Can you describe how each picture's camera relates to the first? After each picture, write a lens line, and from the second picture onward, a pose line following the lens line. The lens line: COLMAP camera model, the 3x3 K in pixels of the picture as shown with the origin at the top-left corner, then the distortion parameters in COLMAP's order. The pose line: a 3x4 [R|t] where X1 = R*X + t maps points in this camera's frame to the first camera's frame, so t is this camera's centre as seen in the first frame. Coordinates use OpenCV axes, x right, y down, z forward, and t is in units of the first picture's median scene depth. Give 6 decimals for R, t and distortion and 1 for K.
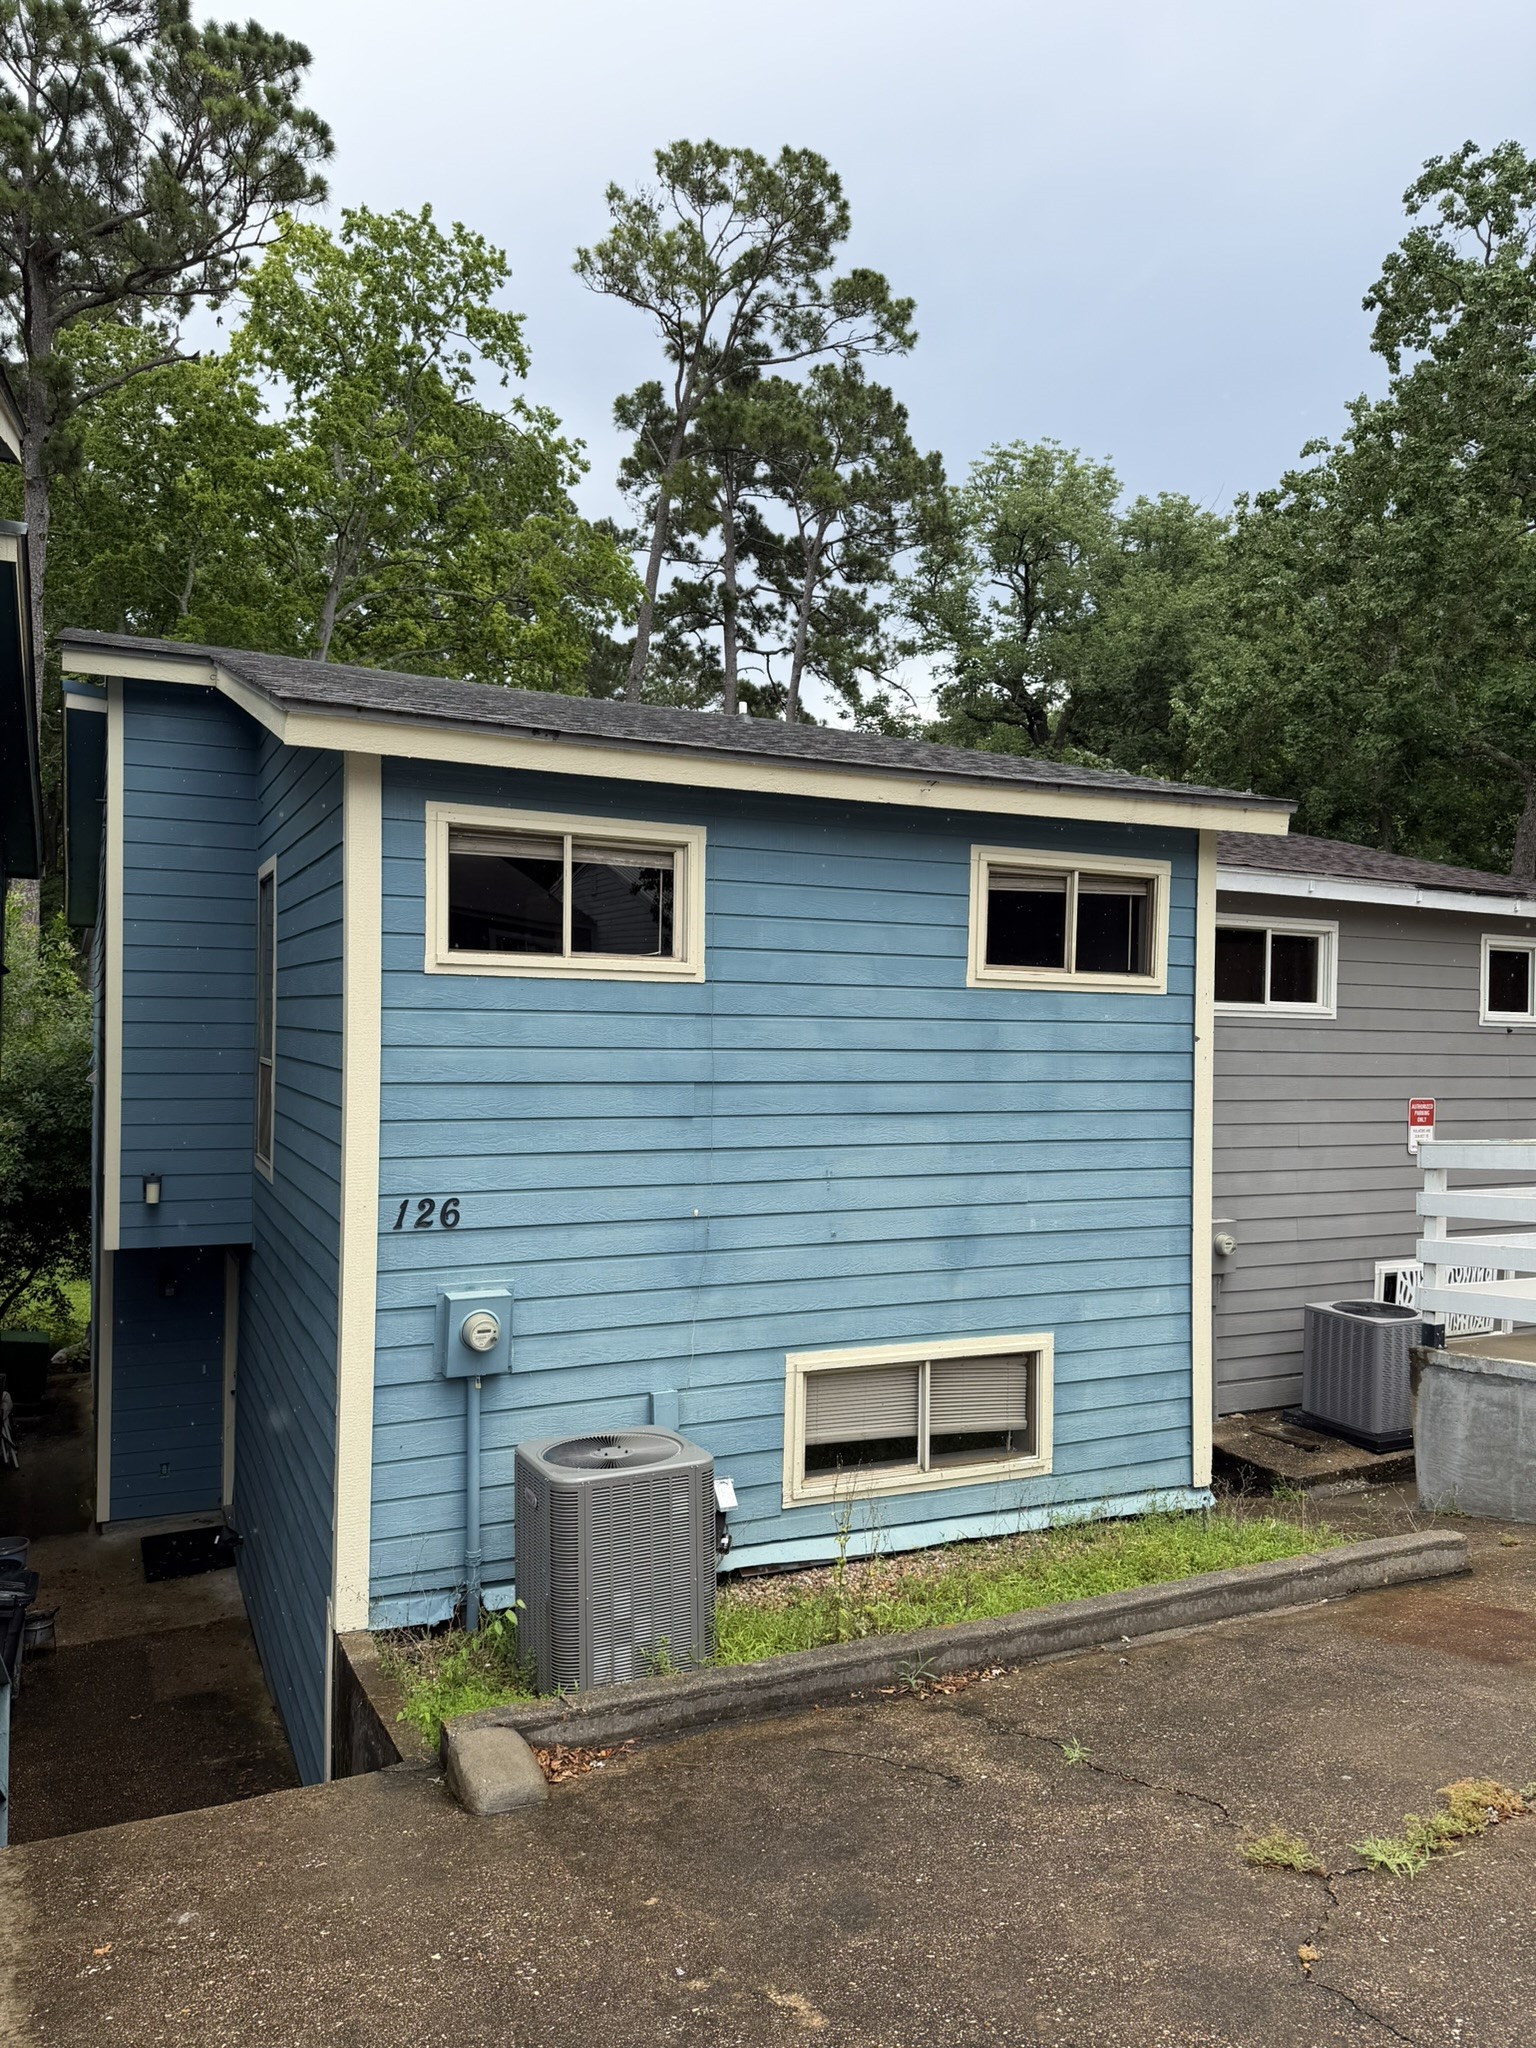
lens RADIAL K [[1443.8, 0, 767.3], [0, 1443.8, 1031.6], [0, 0, 1]] dist [0.032756, -0.008242]
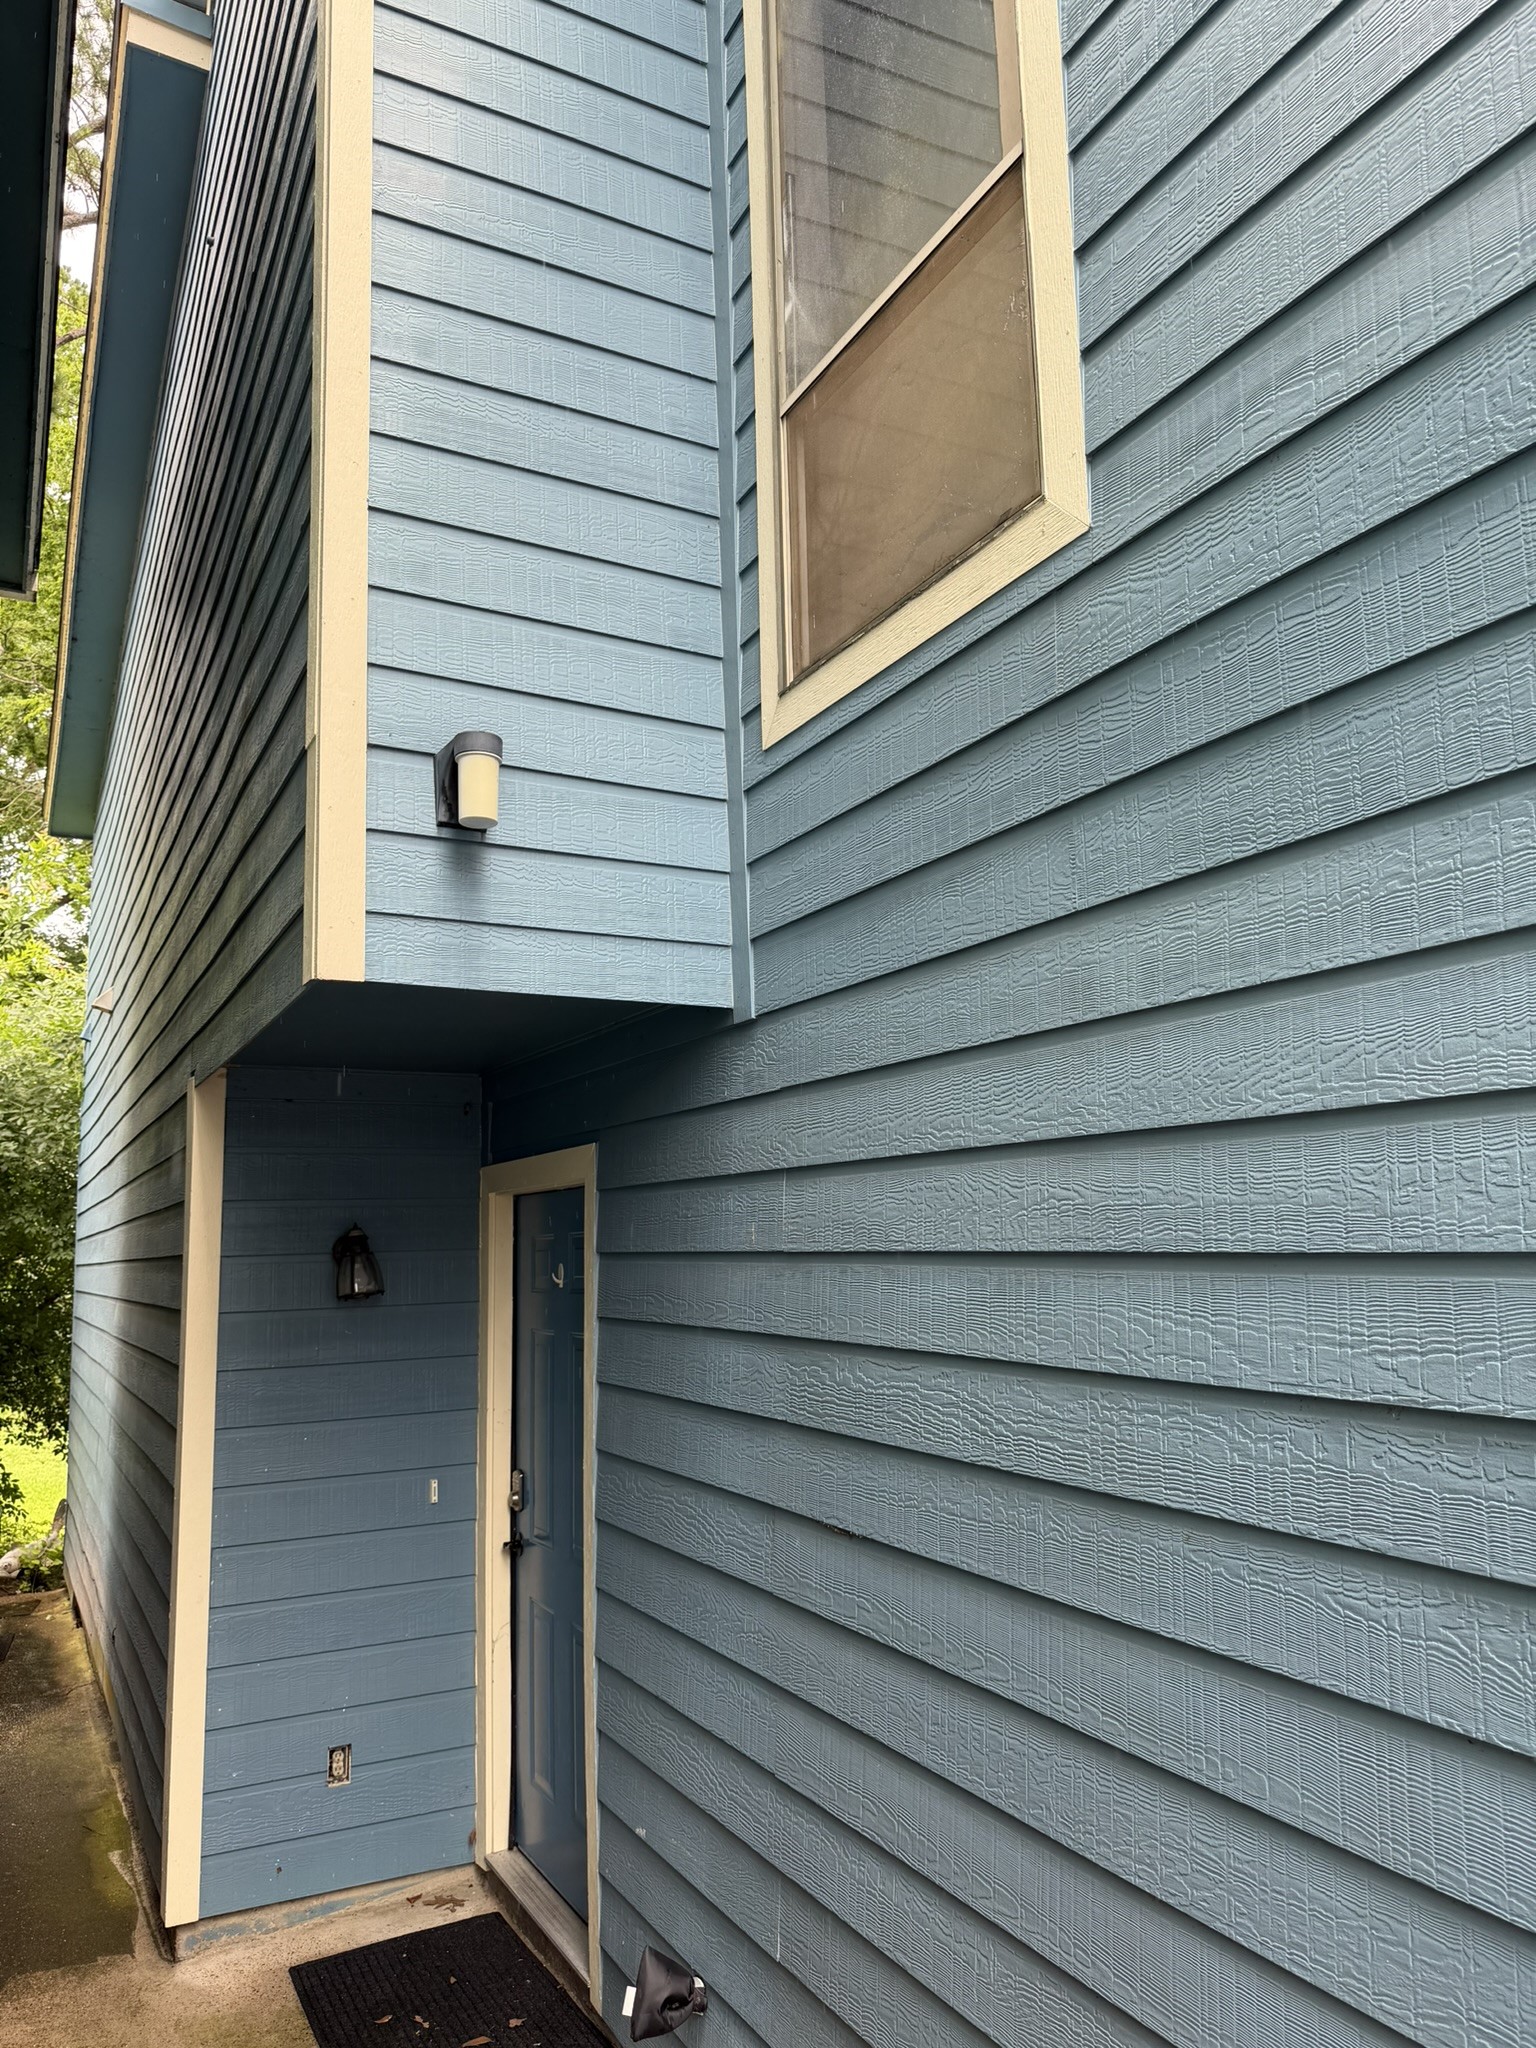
lens RADIAL K [[1443.8, 0, 768.2], [0, 1443.8, 1022.2], [0, 0, 1]] dist [0.032756, -0.008242]
pose [[0.998362, -0.030586, 0.048360, -0.313333], [0.037928, 0.986541, -0.159055, 0.173150], [-0.042844, 0.160628, 0.986085, 0.582204]]
